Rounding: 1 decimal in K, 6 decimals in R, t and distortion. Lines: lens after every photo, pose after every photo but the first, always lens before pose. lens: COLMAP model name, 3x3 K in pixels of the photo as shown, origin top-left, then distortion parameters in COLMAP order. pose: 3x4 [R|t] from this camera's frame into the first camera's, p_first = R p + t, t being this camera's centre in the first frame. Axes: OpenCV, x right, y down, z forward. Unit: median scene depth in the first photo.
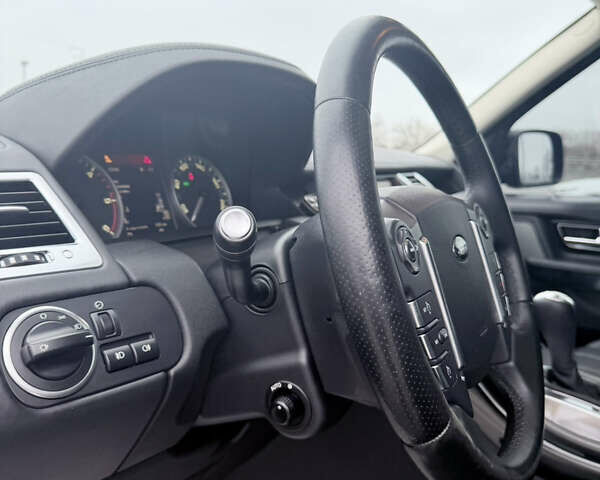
lens RADIAL K [[548.6, 0, 300.0], [0, 548.6, 240.0], [0, 0, 1]] dist [0.144476, -0.284322]
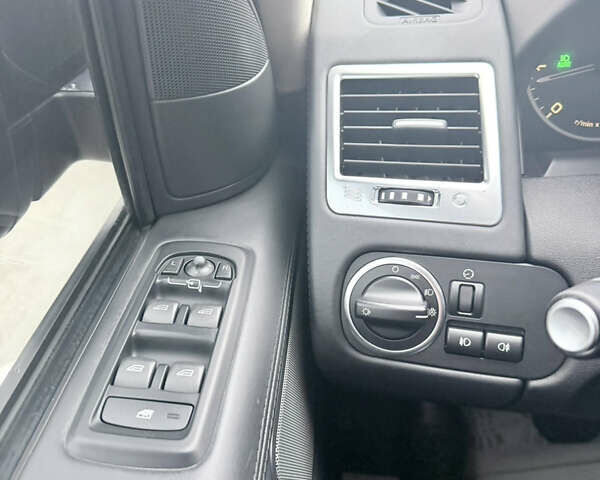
lens RADIAL K [[548.6, 0, 300.0], [0, 548.6, 240.0], [0, 0, 1]] dist [0.144476, -0.284322]
pose [[0.457667, 0.489594, -0.742185, 0.104643], [-0.062253, 0.850334, 0.522548, -0.333401], [0.886941, -0.192950, 0.419649, 0.448429]]
